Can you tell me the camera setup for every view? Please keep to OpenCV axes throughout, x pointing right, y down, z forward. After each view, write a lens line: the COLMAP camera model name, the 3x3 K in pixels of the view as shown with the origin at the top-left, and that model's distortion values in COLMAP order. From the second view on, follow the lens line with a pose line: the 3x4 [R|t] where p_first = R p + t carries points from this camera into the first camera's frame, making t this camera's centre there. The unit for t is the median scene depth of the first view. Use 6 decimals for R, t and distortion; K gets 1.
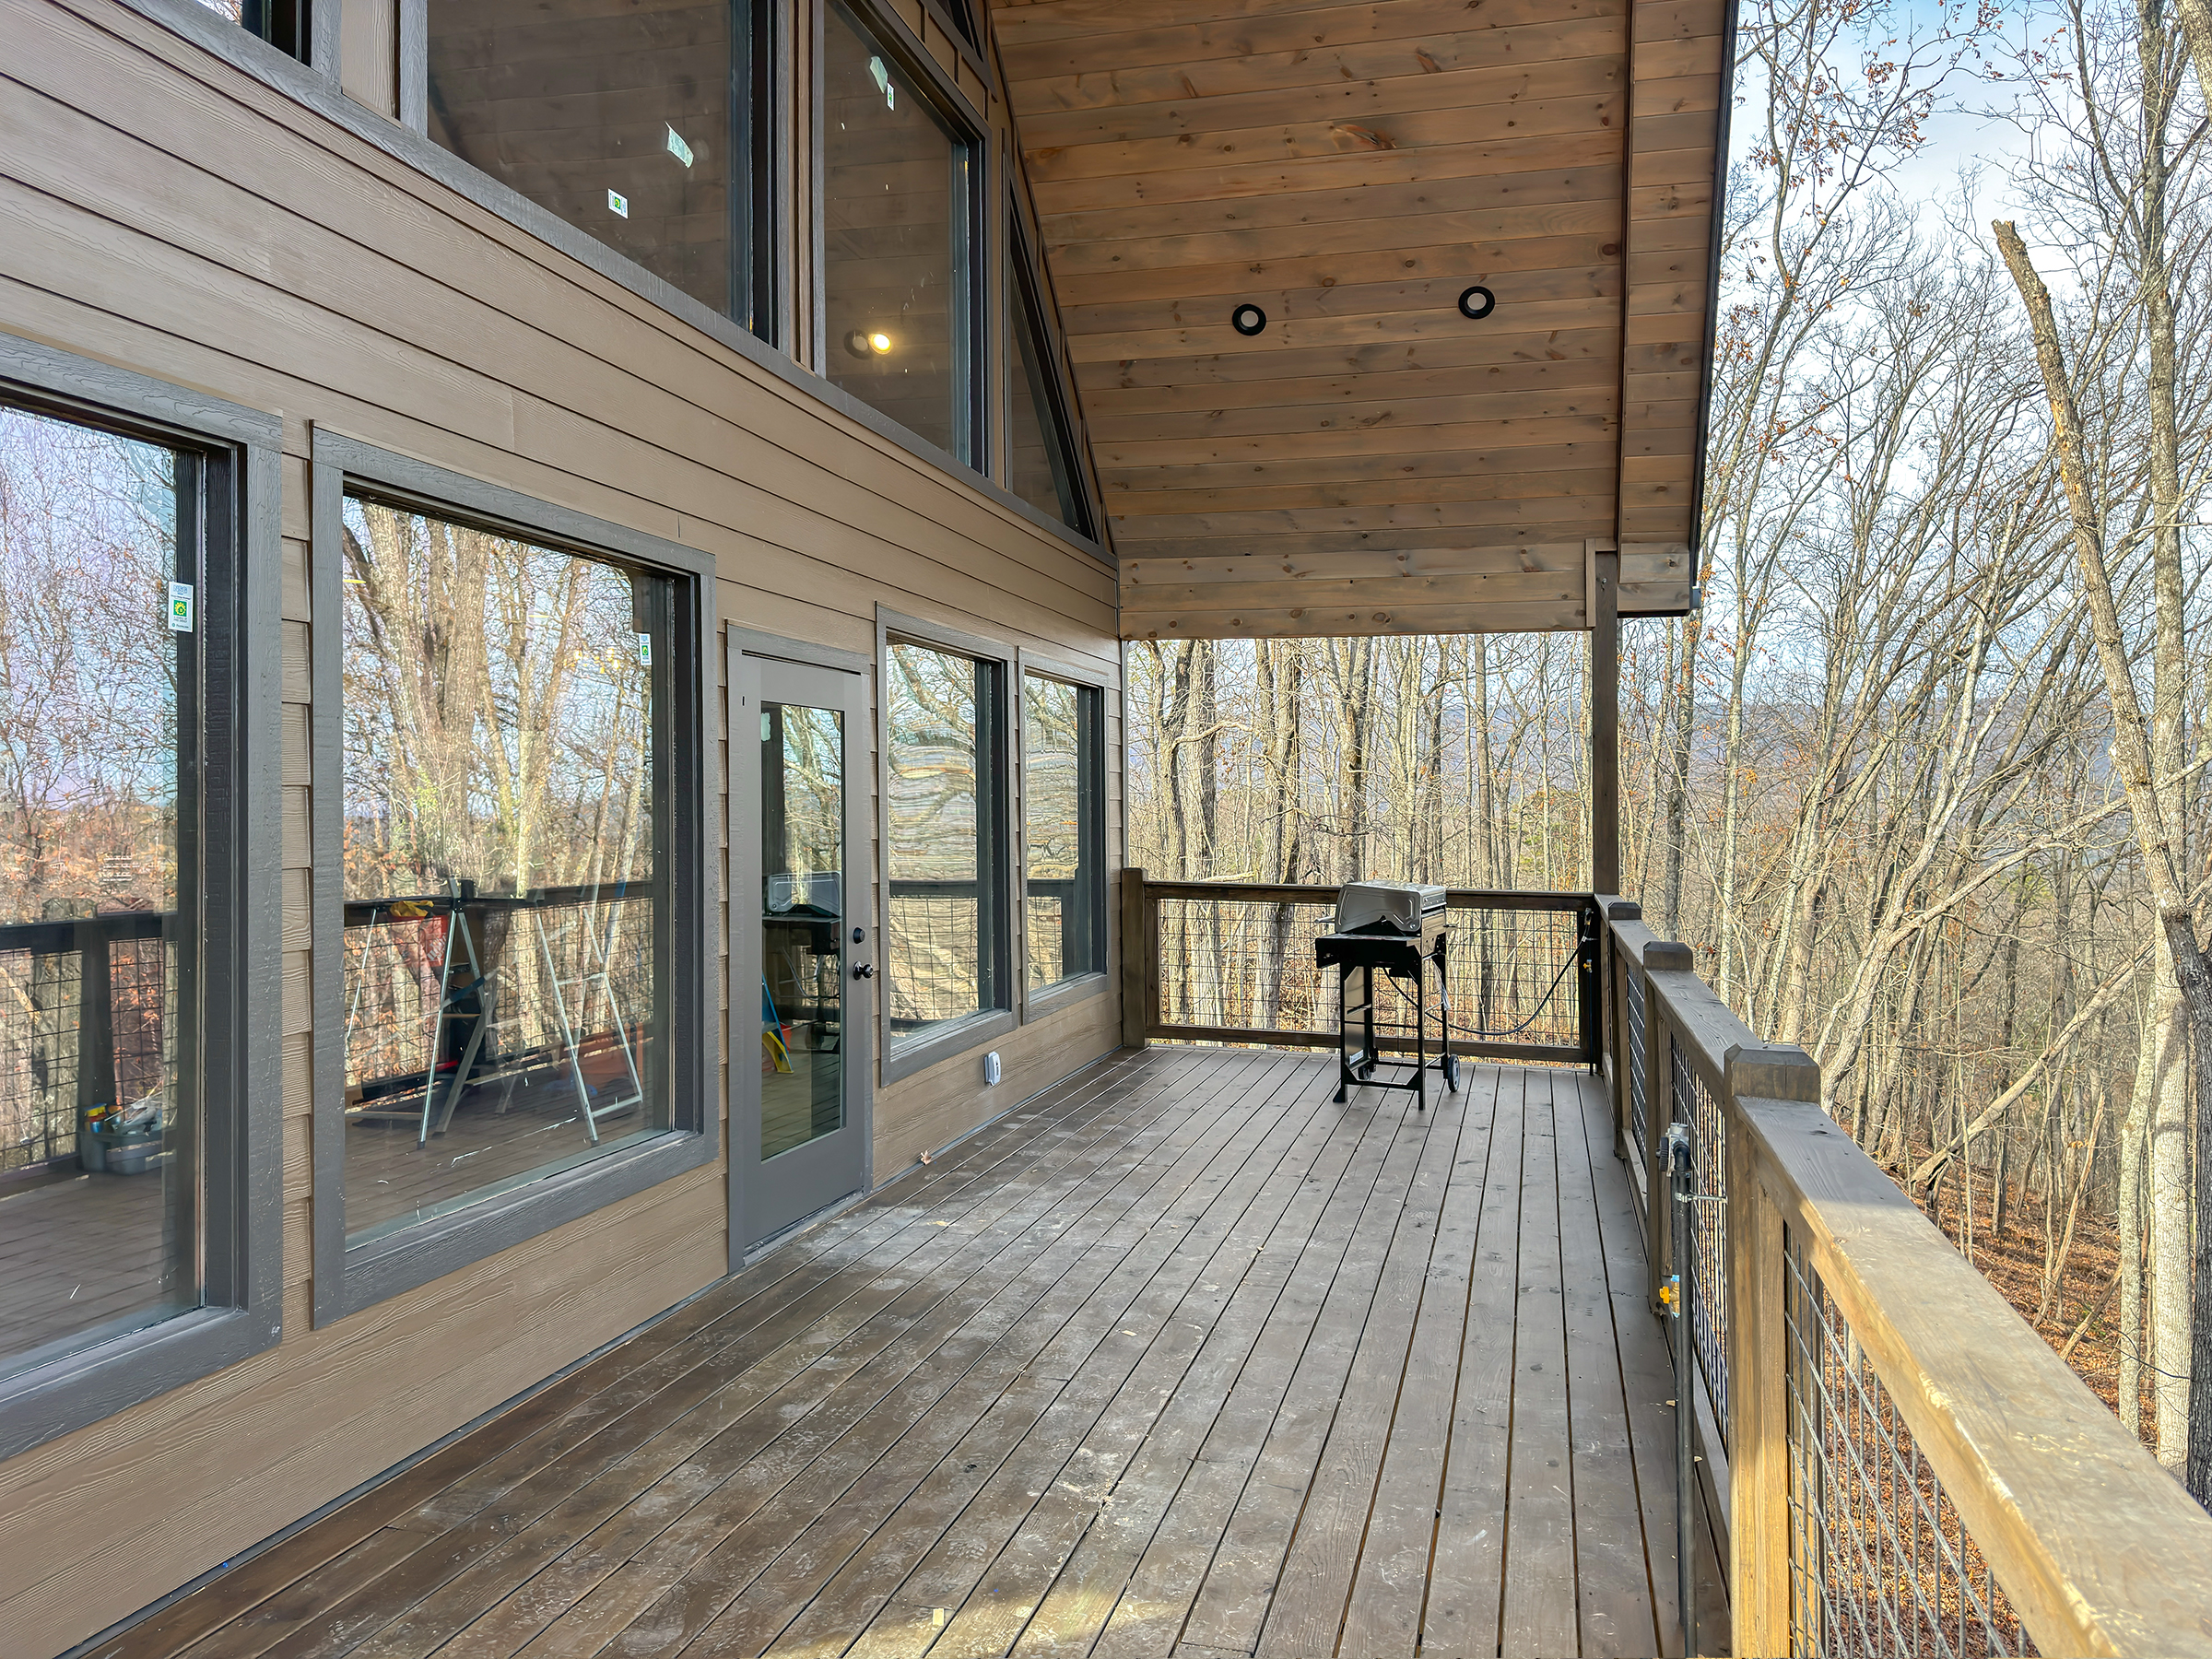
lens RADIAL K [[1563.4, 0, 1097.1], [0, 1563.4, 814.5], [0, 0, 1]] dist [0.055365, -0.054541]
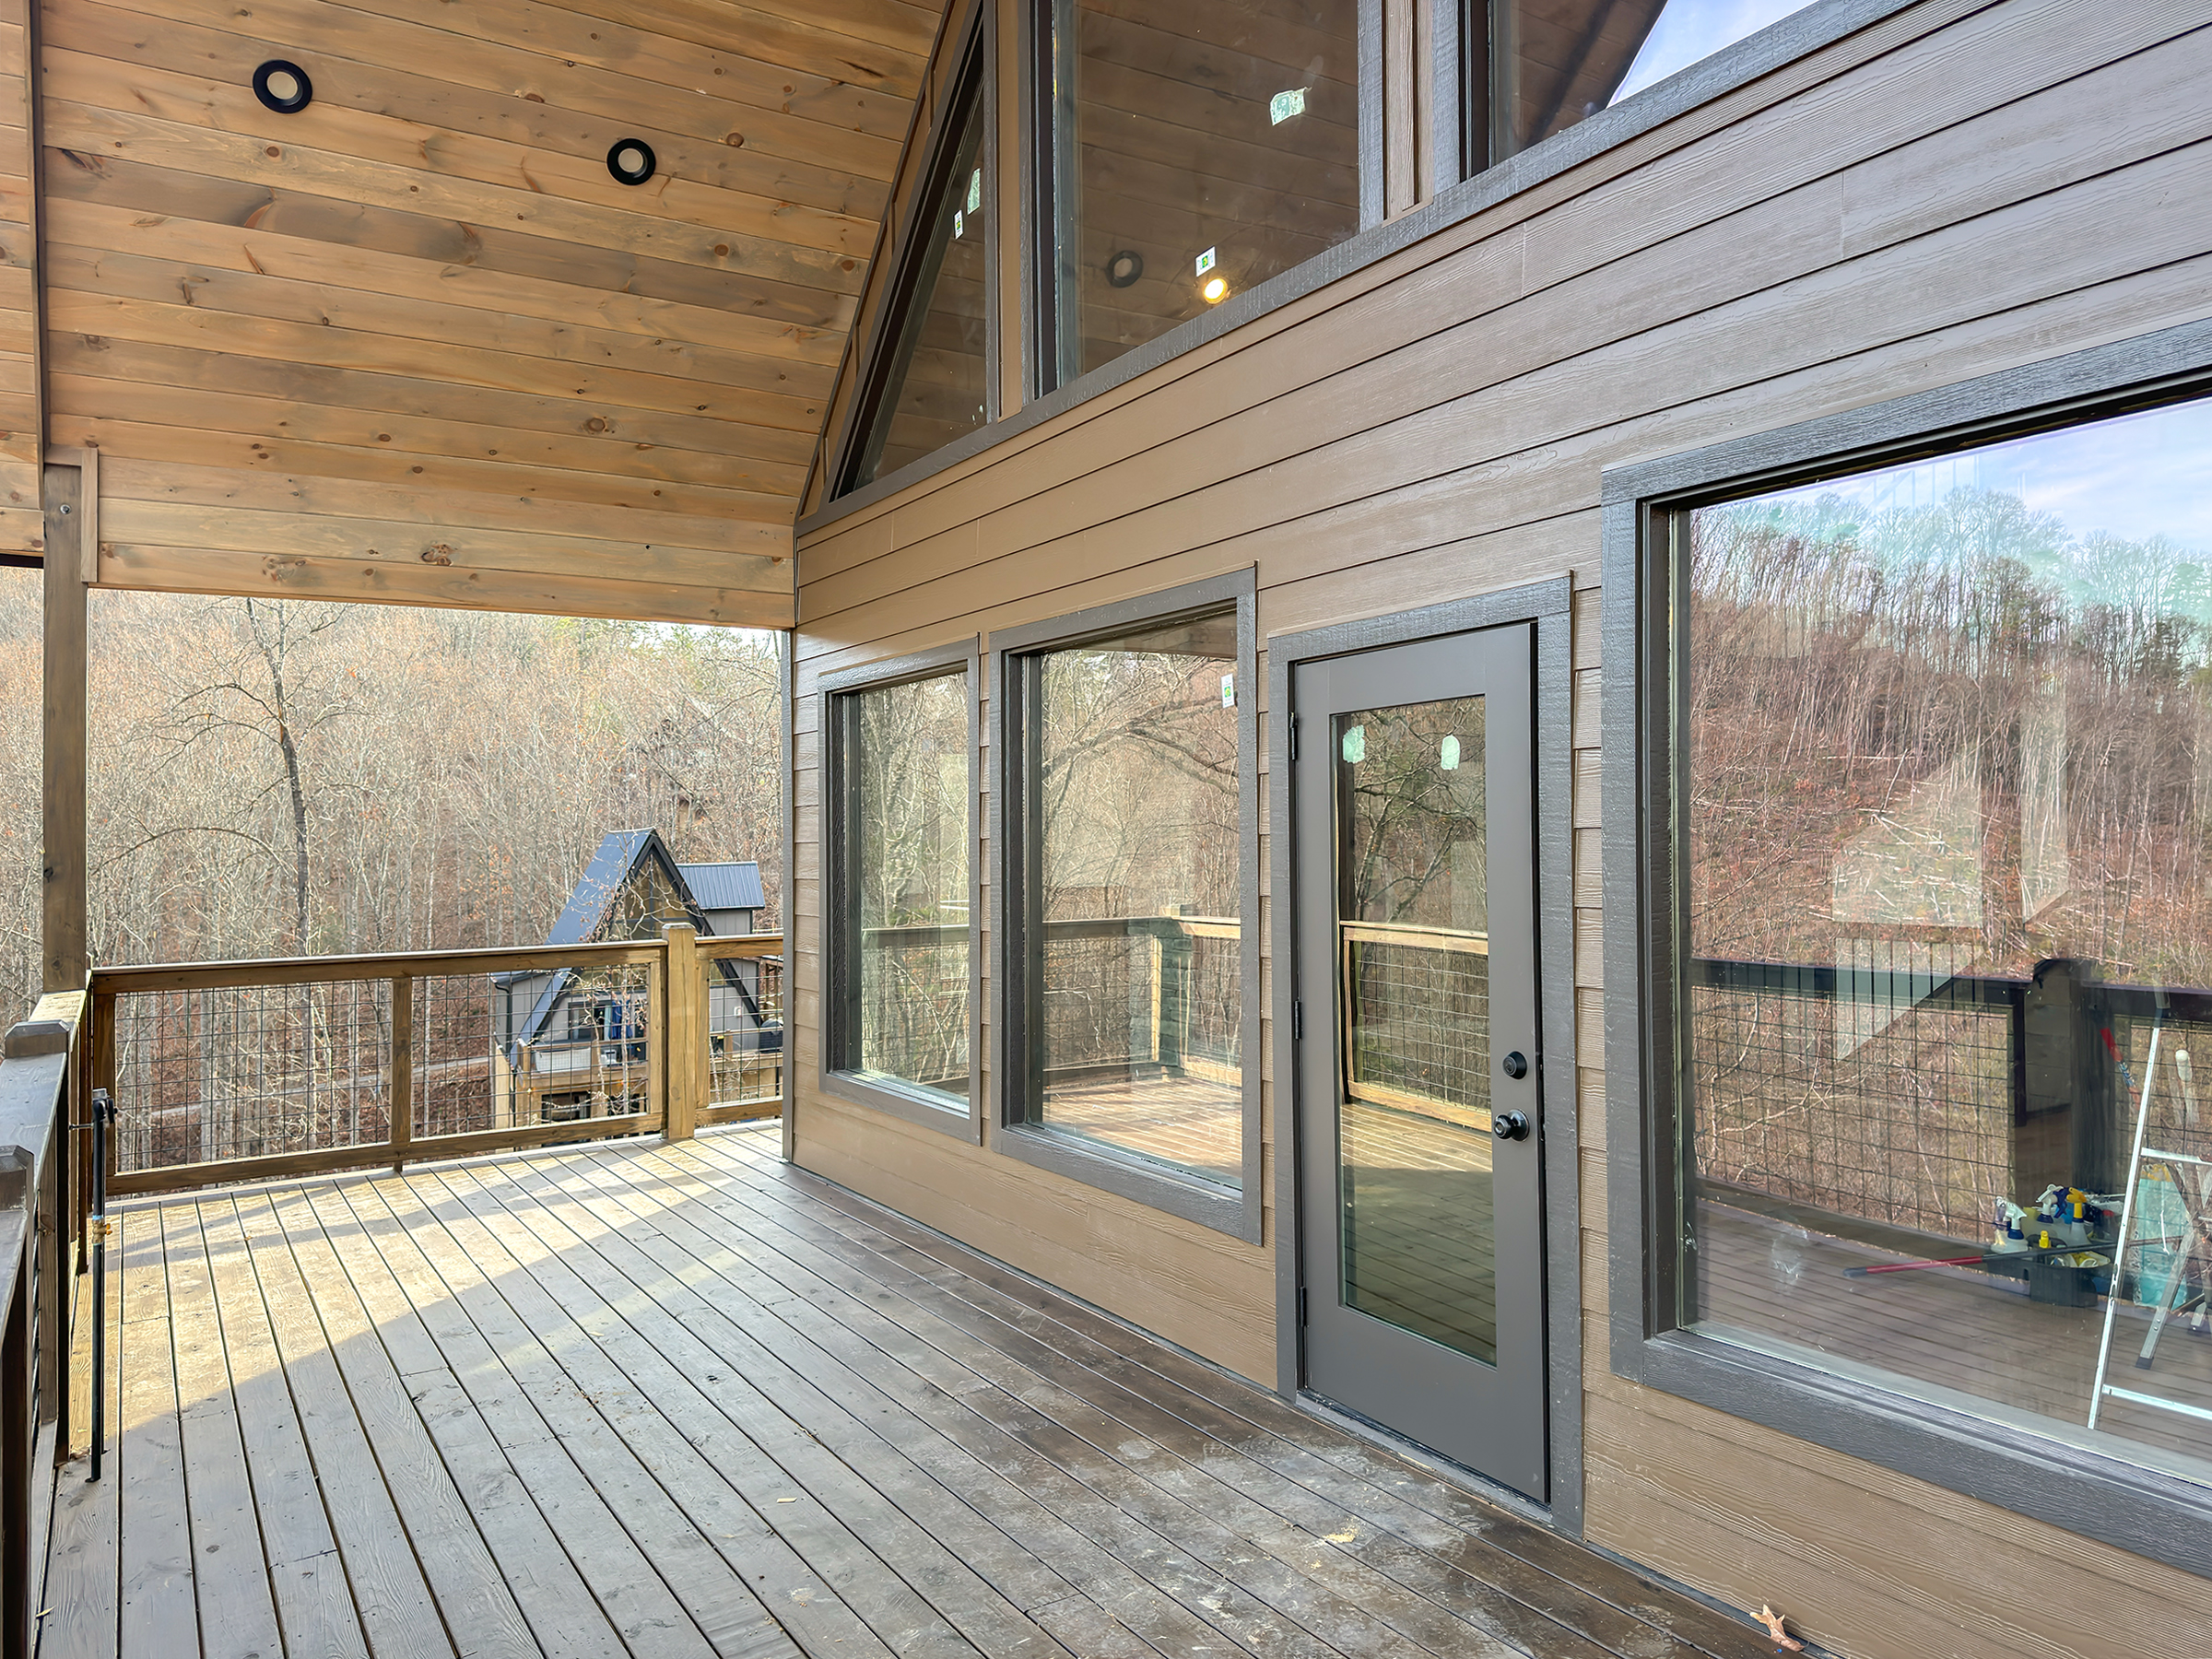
lens RADIAL K [[1563.4, 0, 1090.9], [0, 1563.4, 839.1], [0, 0, 1]] dist [0.055365, -0.054541]
pose [[-0.682163, 0.011484, -0.731110, 0.497303], [0.014540, 0.999892, 0.002140, -0.015614], [0.731056, -0.009170, -0.682256, 1.632770]]
